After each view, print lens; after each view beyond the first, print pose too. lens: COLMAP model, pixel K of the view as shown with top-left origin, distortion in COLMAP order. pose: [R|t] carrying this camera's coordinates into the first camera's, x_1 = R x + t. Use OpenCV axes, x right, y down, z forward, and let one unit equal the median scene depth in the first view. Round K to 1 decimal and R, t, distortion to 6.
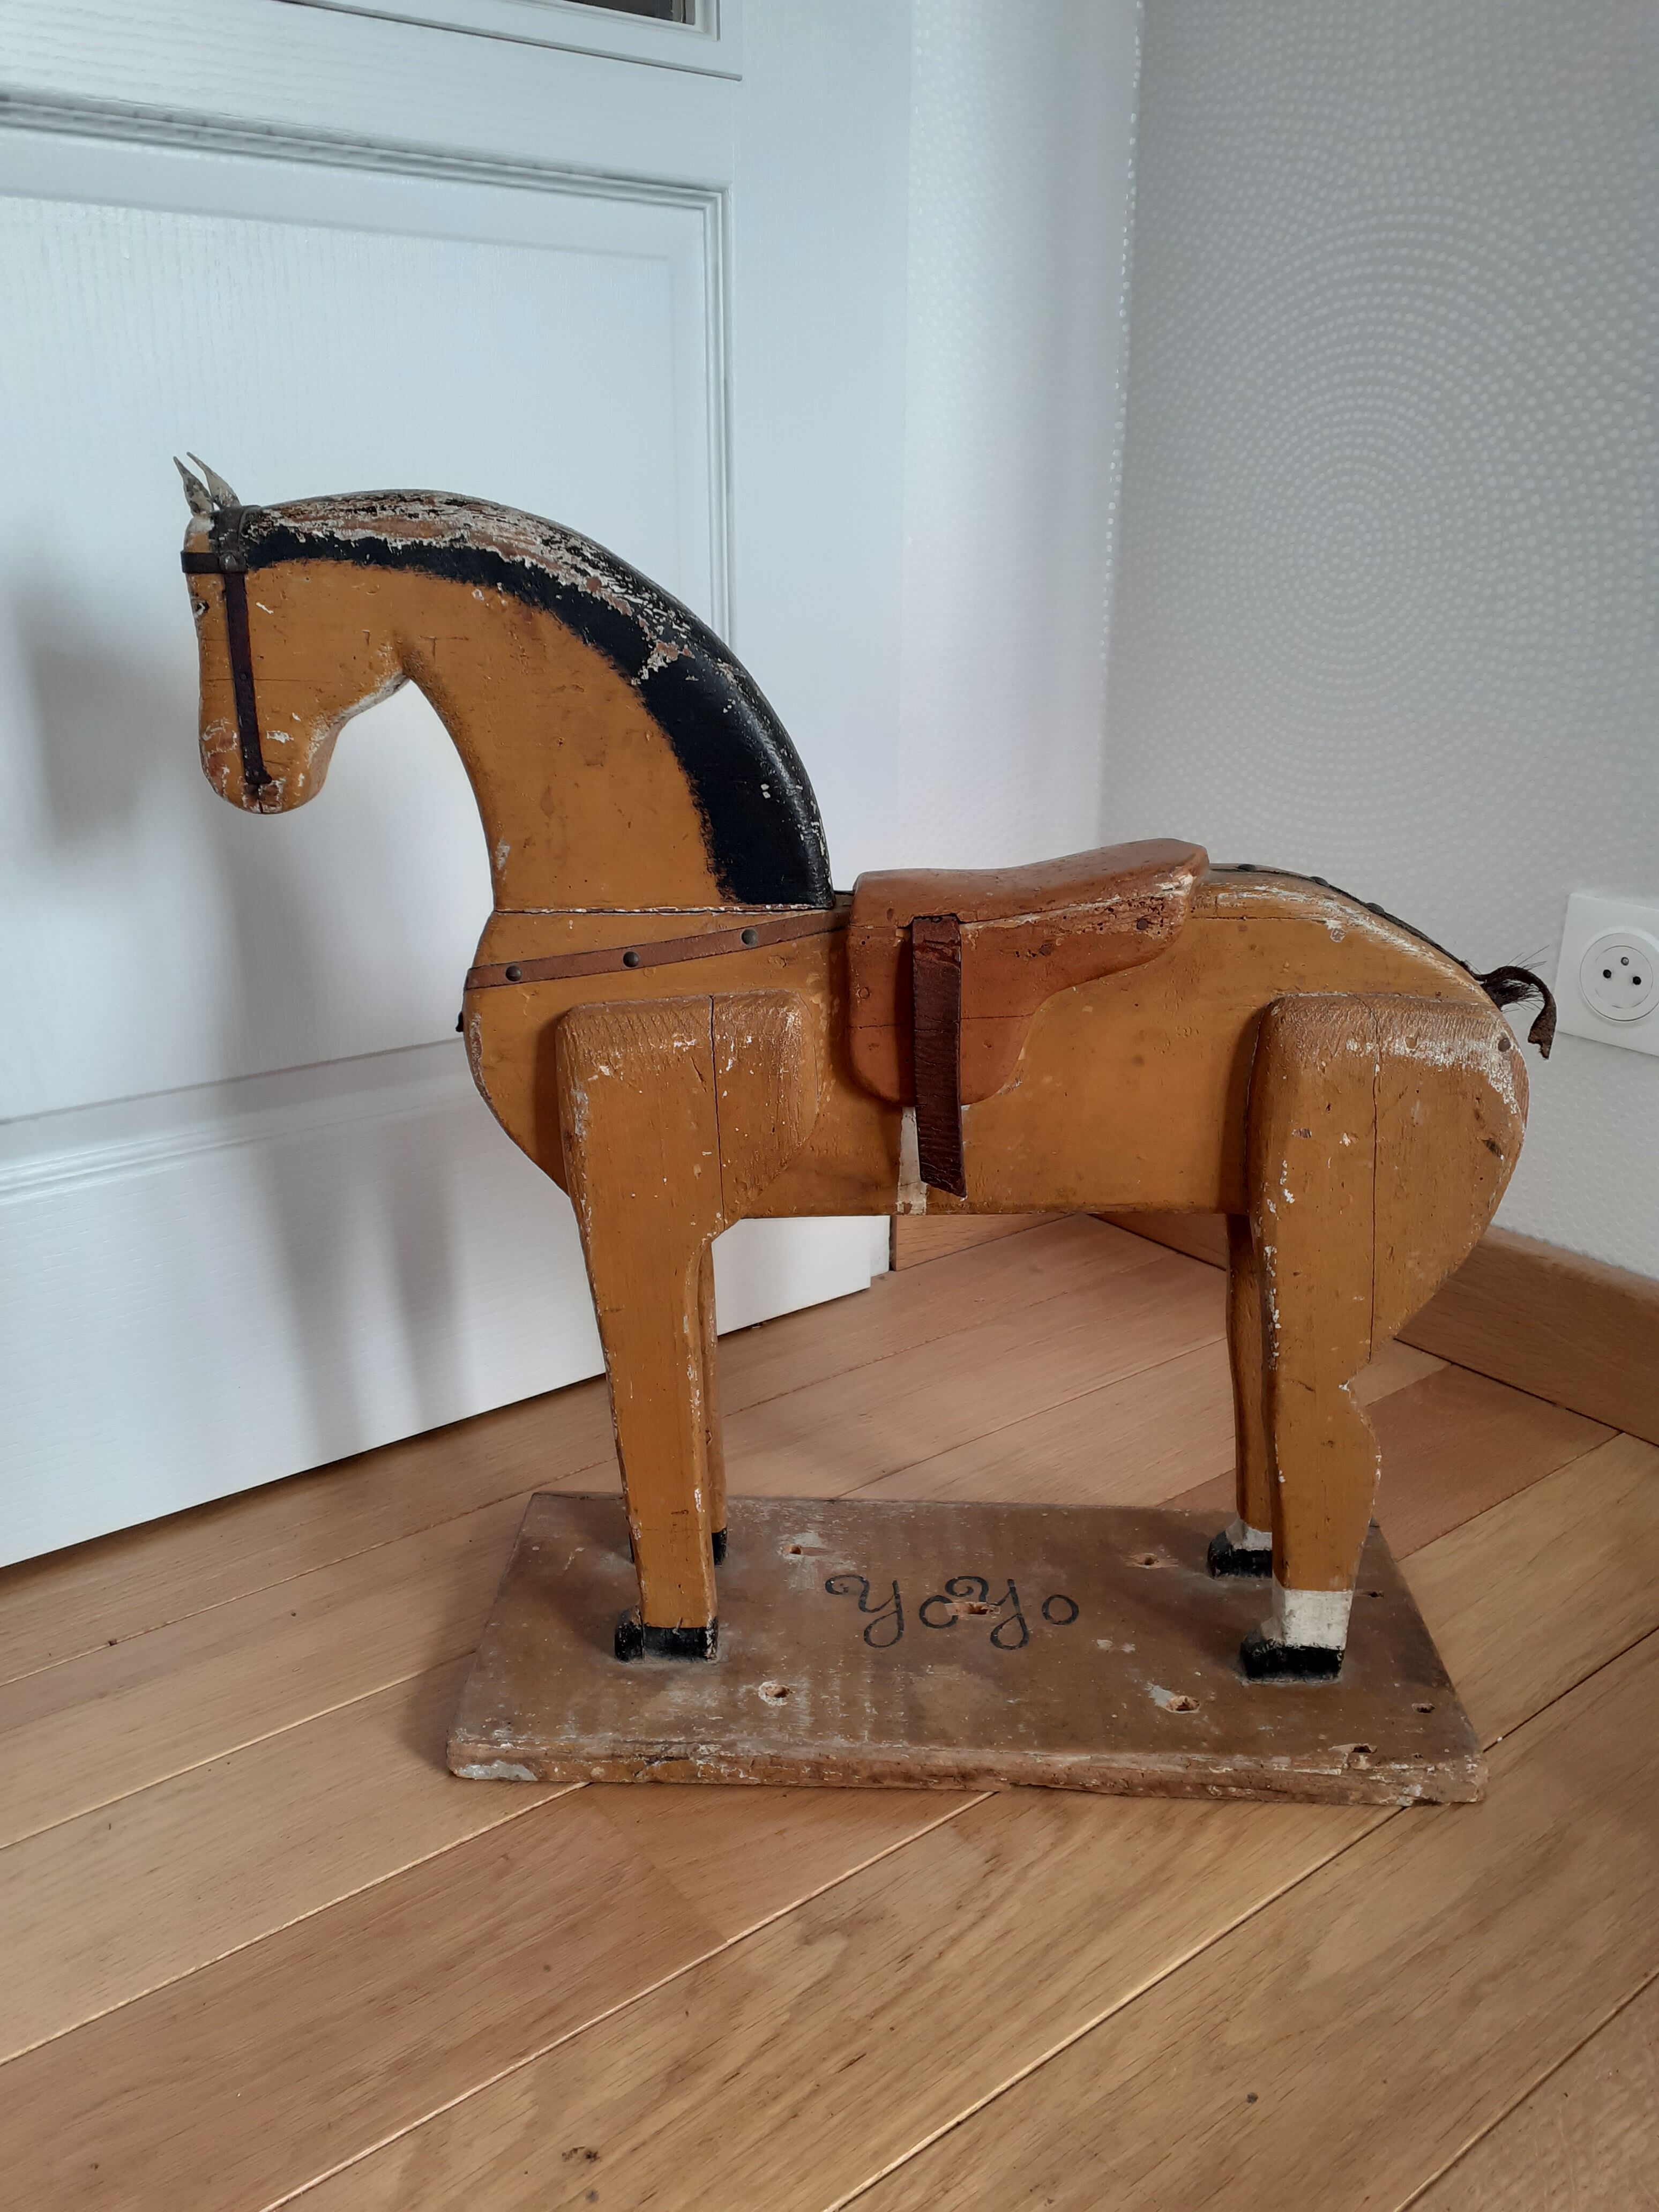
lens RADIAL K [[1811.4, 0, 834.7], [0, 1811.4, 1234.2], [0, 0, 1]] dist [0.004646, -0.024794]
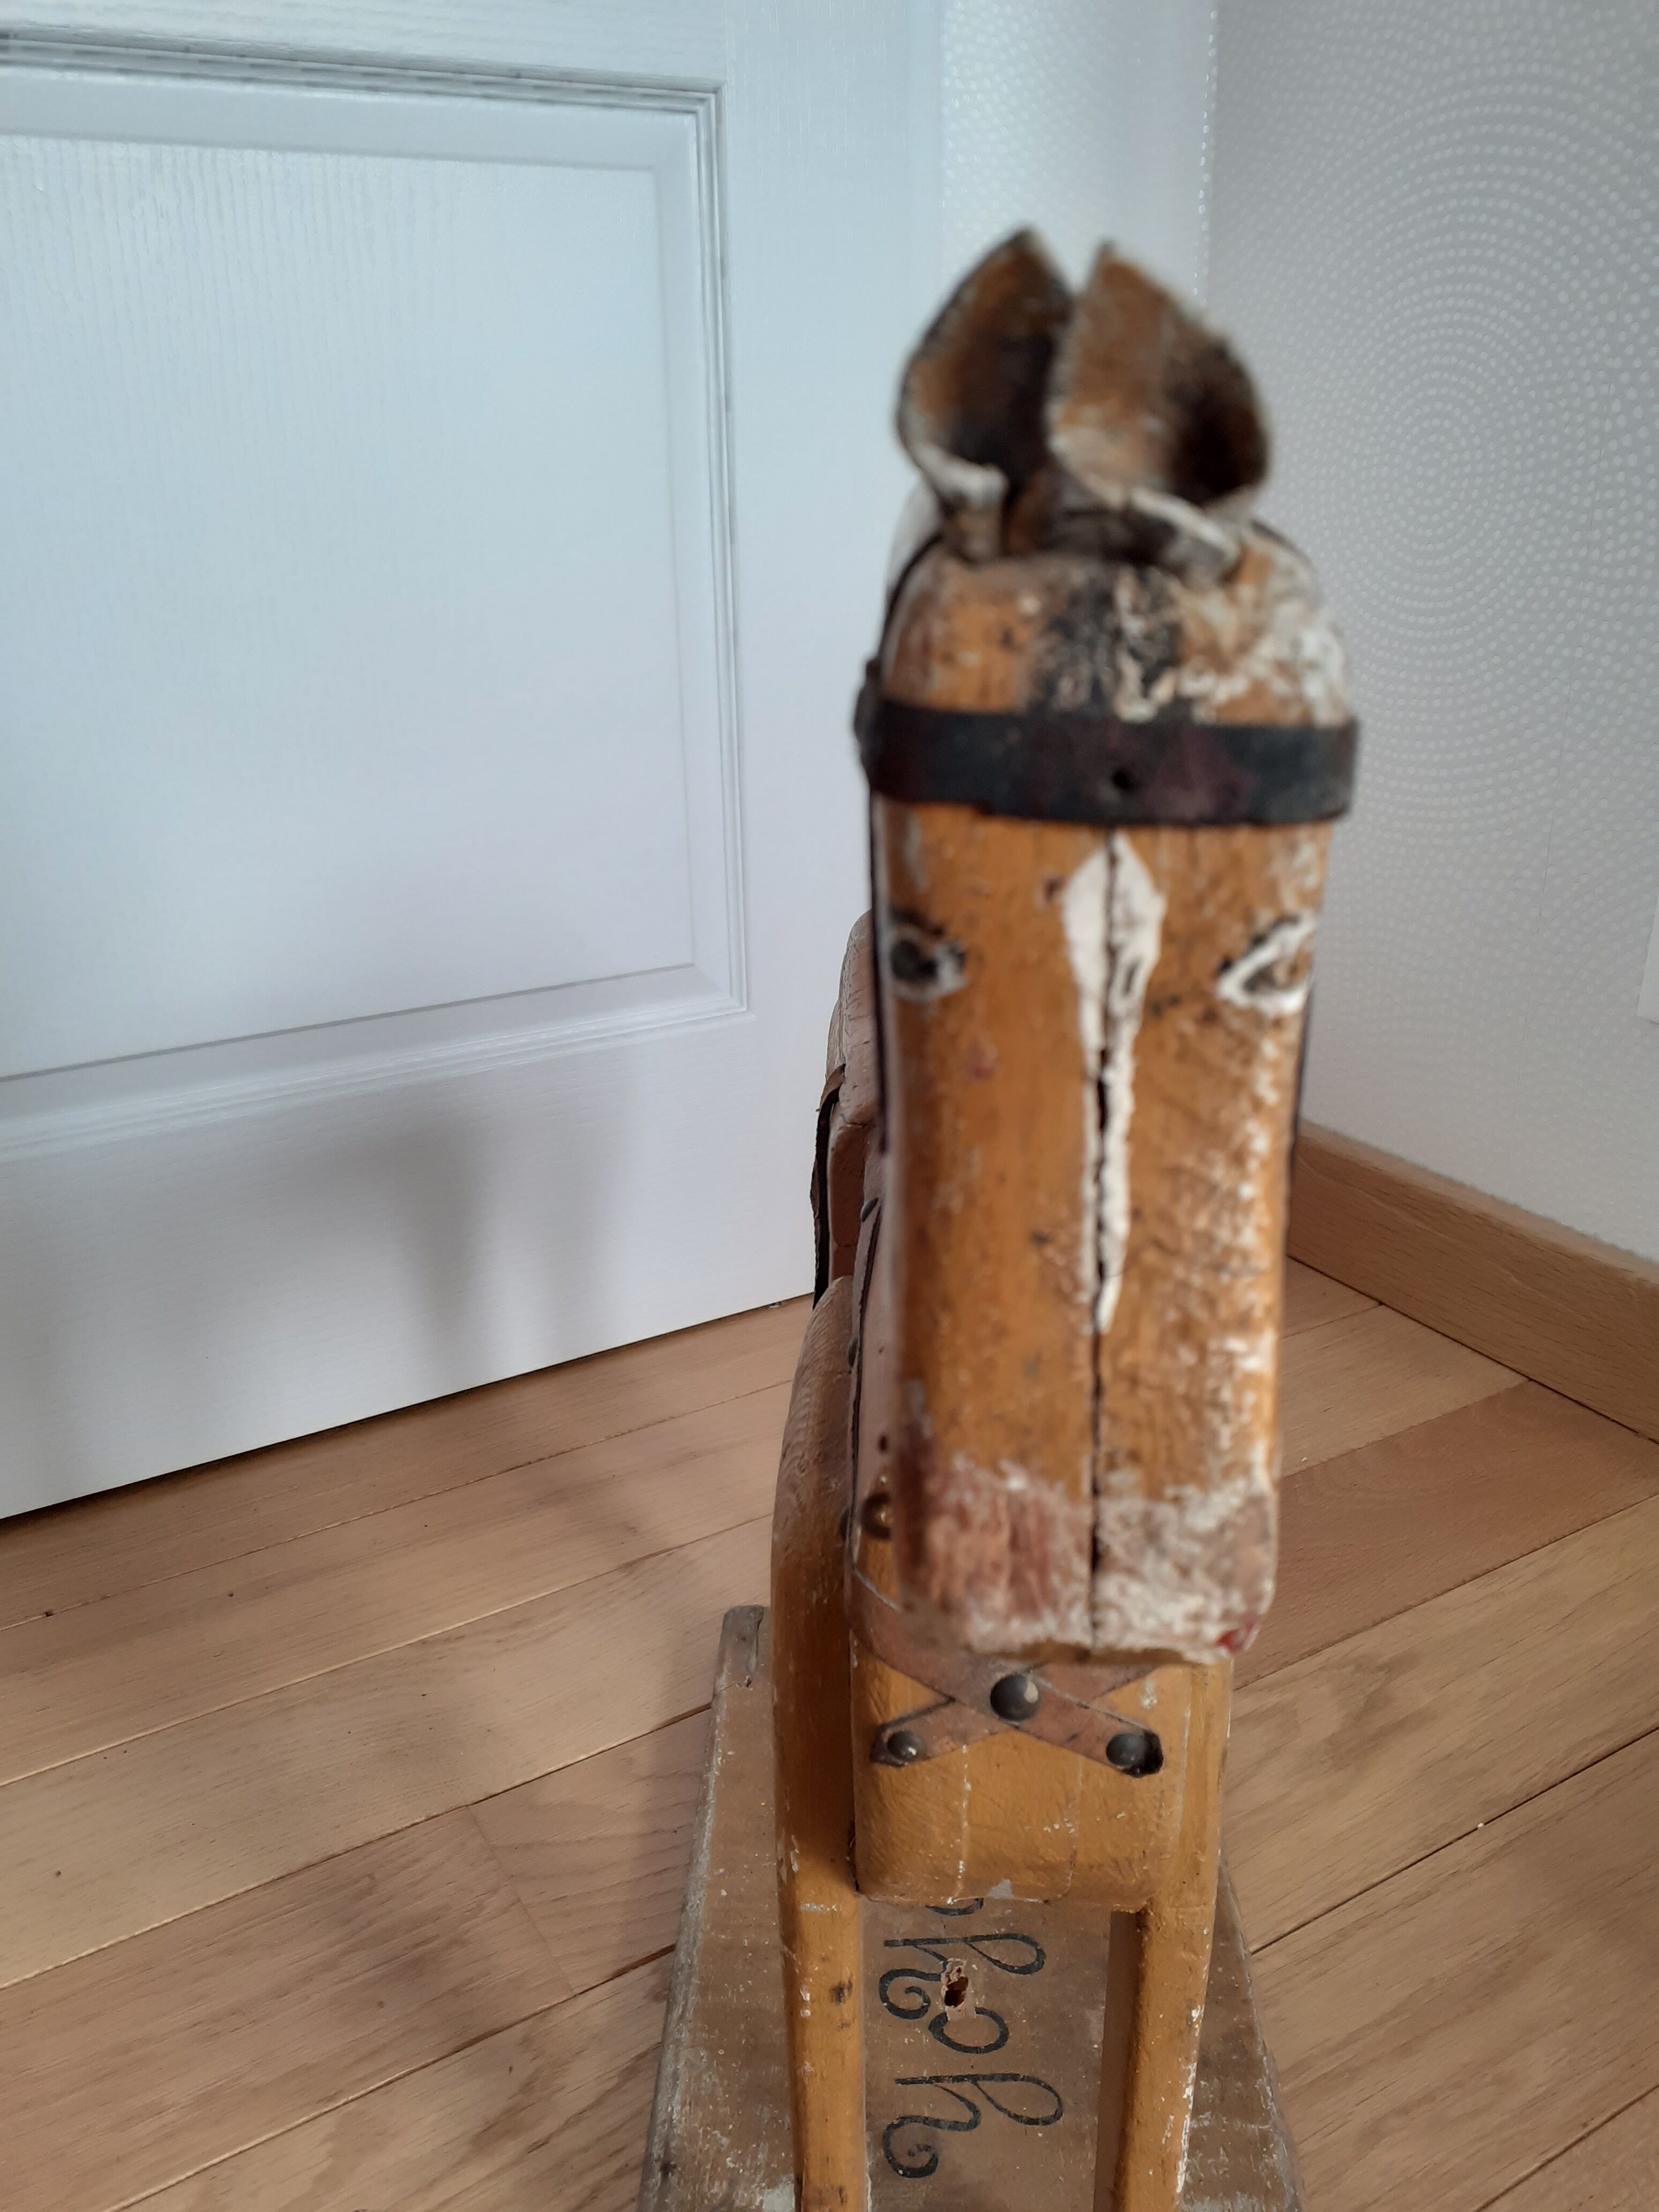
lens RADIAL K [[1811.4, 0, 834.7], [0, 1811.4, 1234.2], [0, 0, 1]] dist [0.004646, -0.024794]
pose [[0.990977, 0.037046, -0.128813, 0.126576], [-0.031770, 0.998580, 0.042772, -0.033515], [0.130215, -0.038294, 0.990746, 0.067743]]
